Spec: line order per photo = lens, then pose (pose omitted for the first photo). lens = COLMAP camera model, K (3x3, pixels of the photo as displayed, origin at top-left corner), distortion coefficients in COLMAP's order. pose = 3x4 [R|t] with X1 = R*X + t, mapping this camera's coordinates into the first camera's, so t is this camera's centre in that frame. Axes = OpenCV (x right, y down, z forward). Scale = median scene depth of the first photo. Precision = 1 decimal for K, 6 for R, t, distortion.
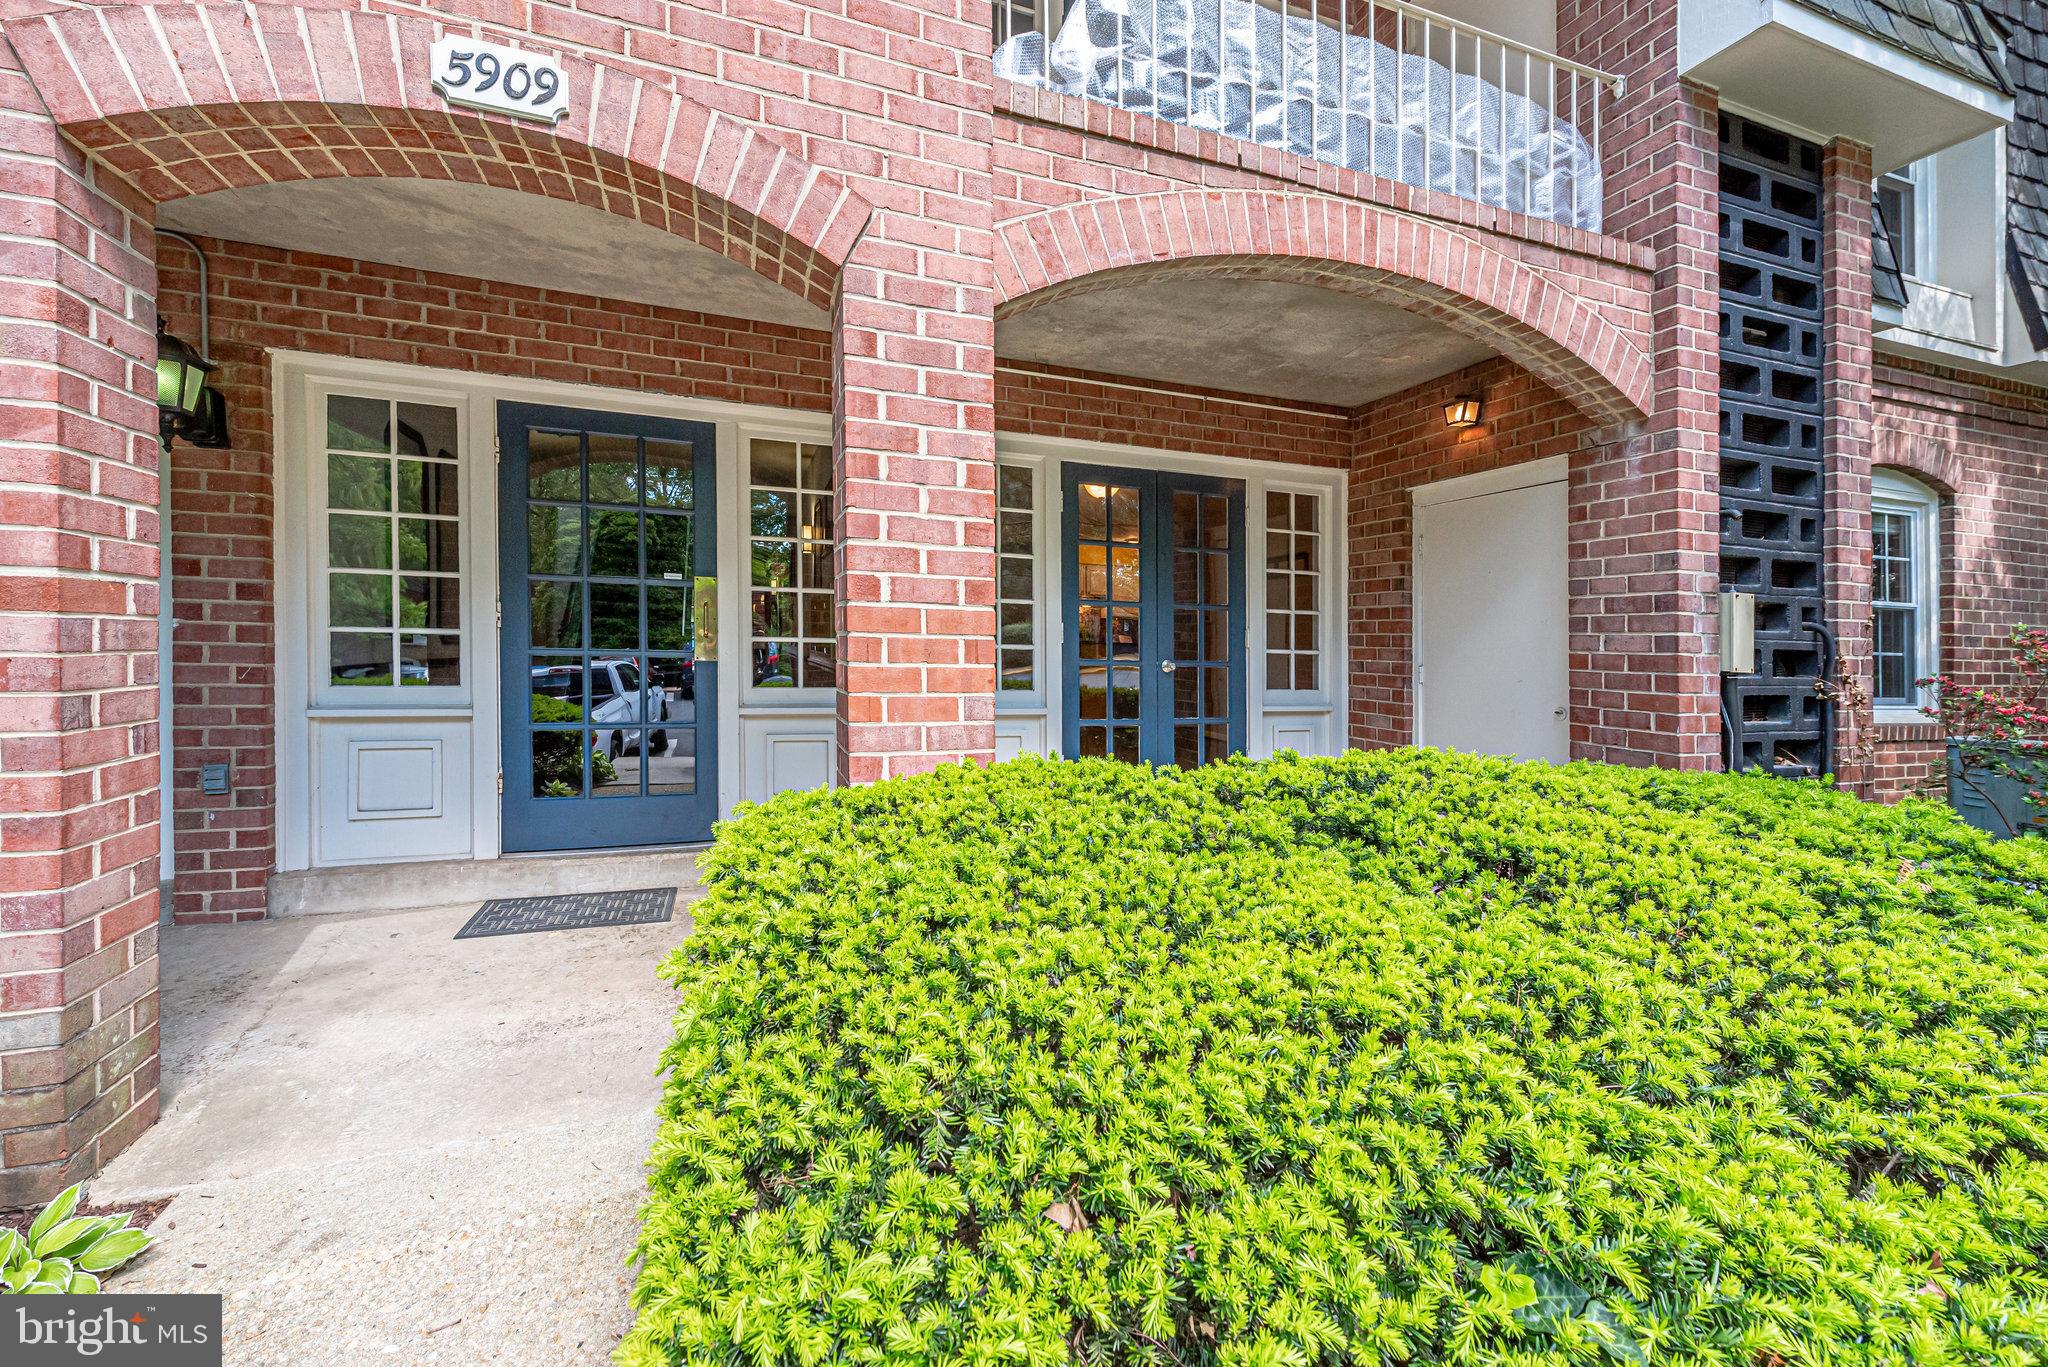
lens RADIAL K [[827.4, 0, 1030.7], [0, 827.4, 661.8], [0, 0, 1]] dist [0.013620, -0.001148]
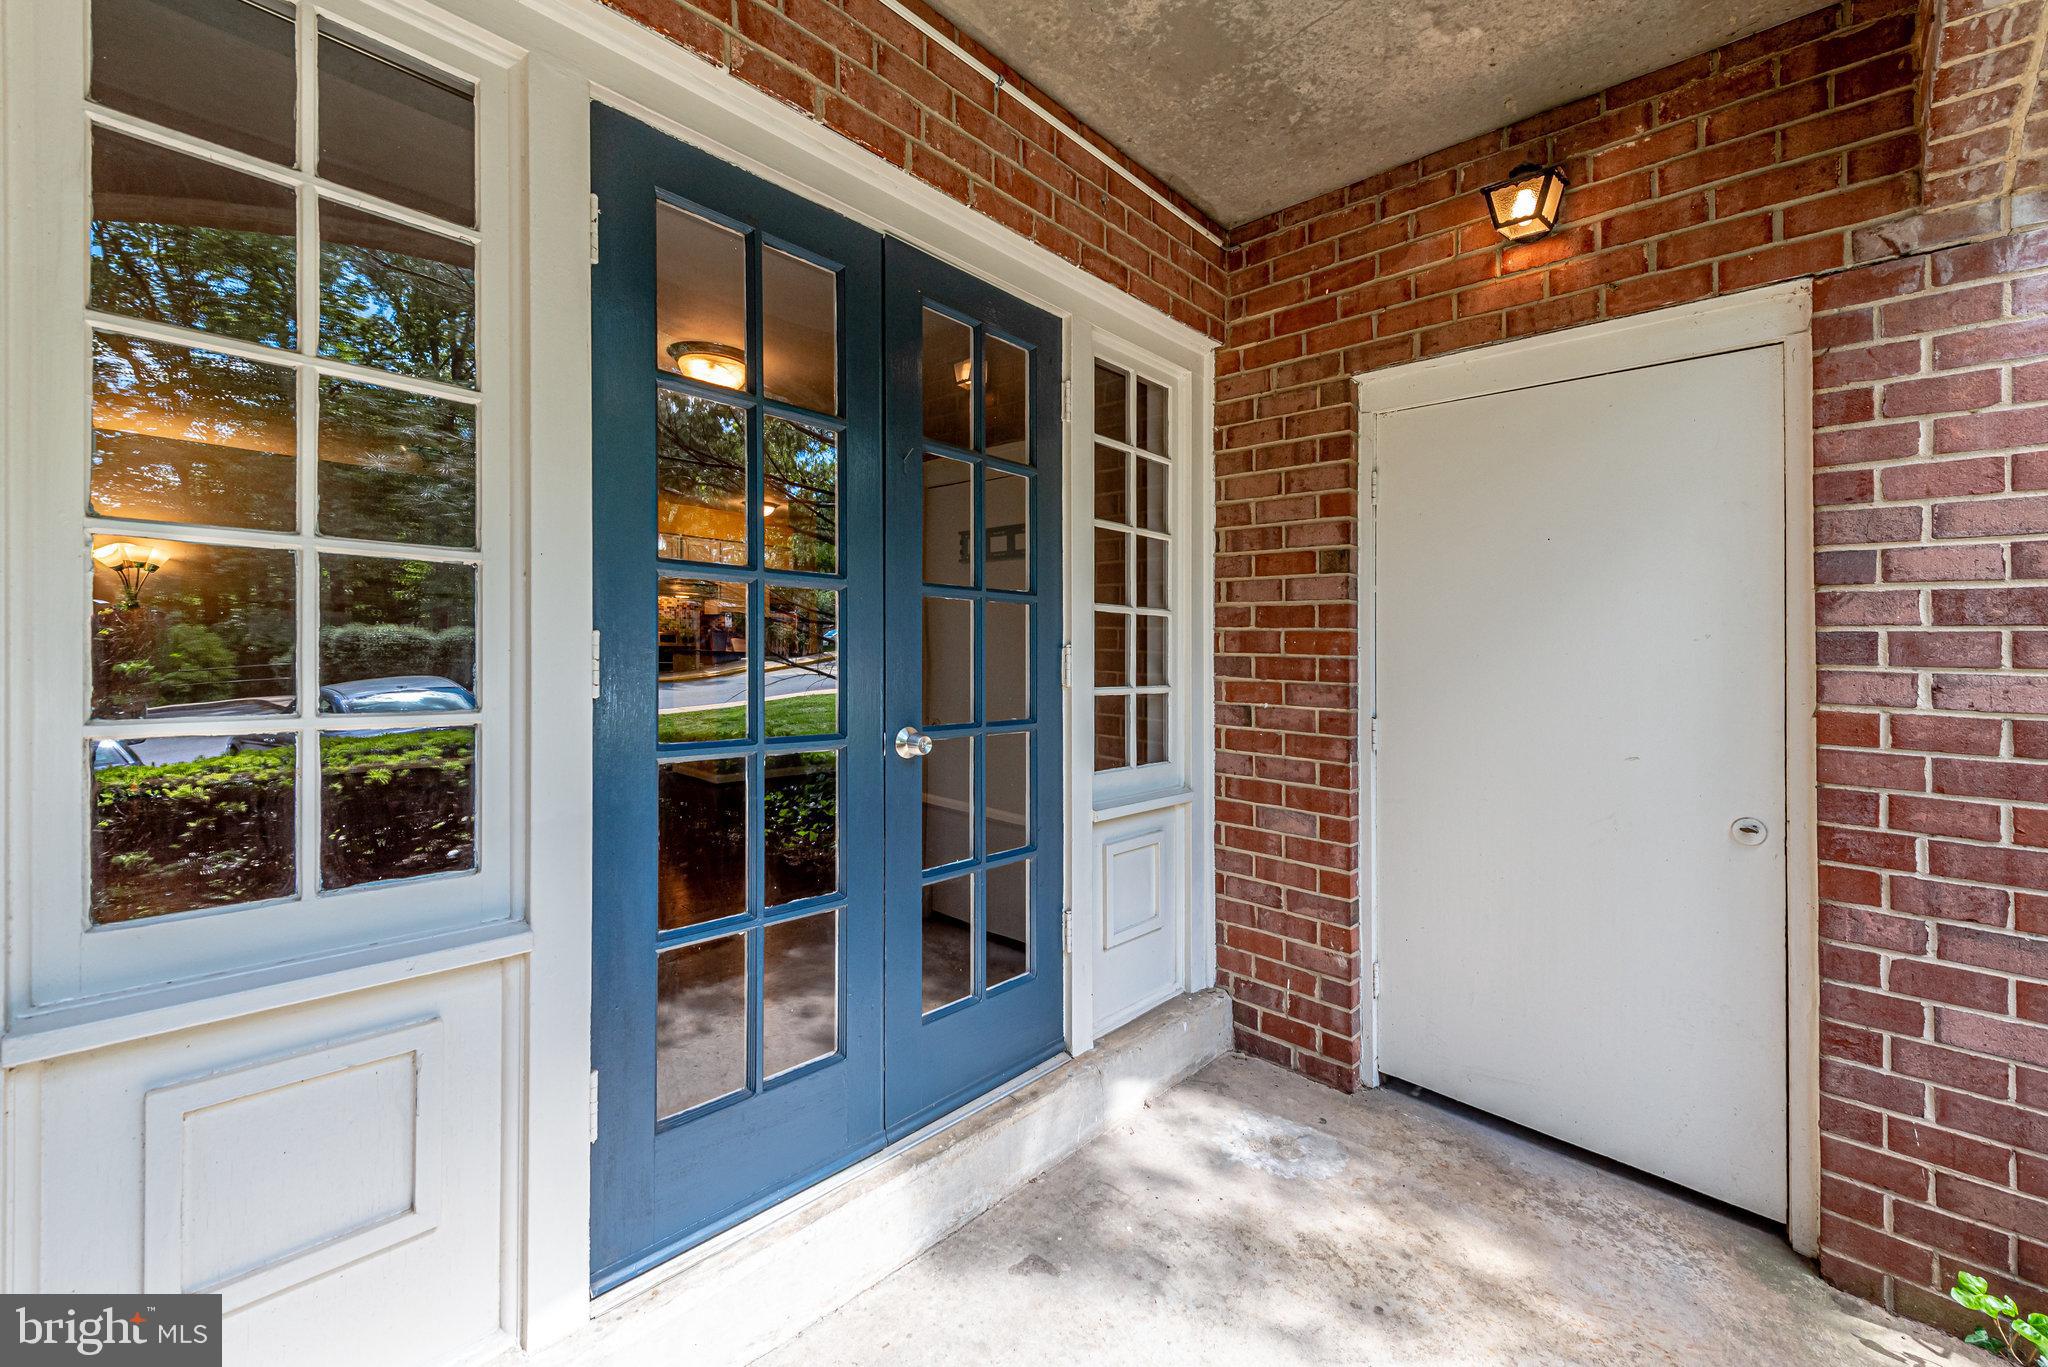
lens RADIAL K [[827.4, 0, 1034.8], [0, 827.4, 653.4], [0, 0, 1]] dist [0.013620, -0.001148]
pose [[0.891661, -0.003405, 0.452692, 0.055640], [0.007569, 0.999944, -0.007387, -0.046269], [-0.452641, 0.010013, 0.891636, 0.870991]]
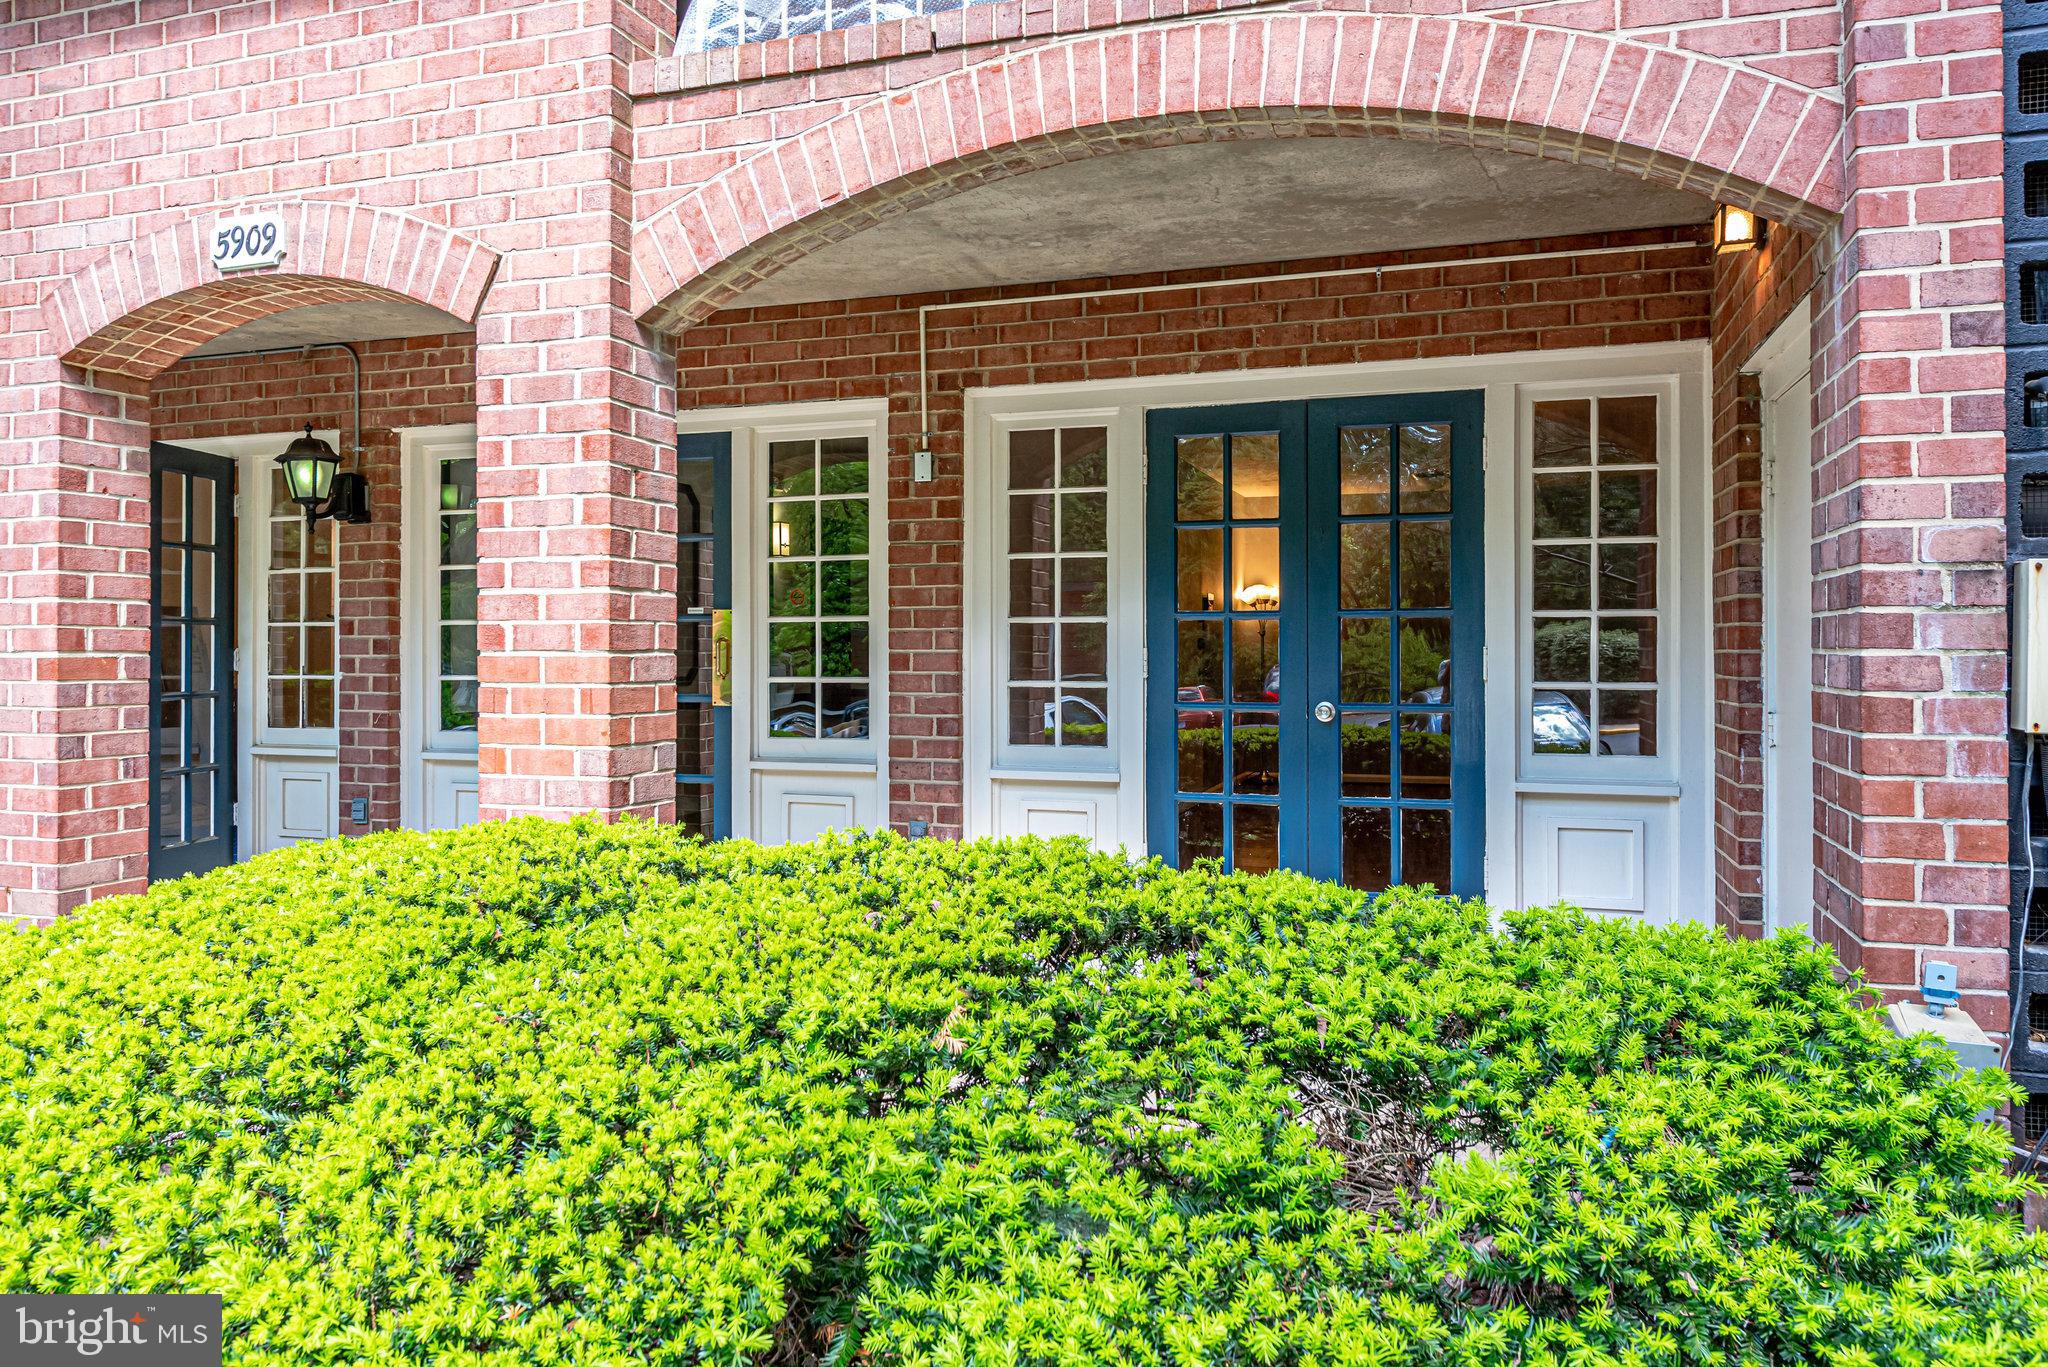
lens RADIAL K [[1399.2, 0, 1026.7], [0, 1399.2, 684.3], [0, 0, 1]] dist [-0.002439, 0.003723]
pose [[0.784620, -0.010796, -0.619883, 0.886853], [0.005537, 0.999931, -0.010407, -0.008257], [0.619952, 0.004733, 0.784625, 0.054815]]
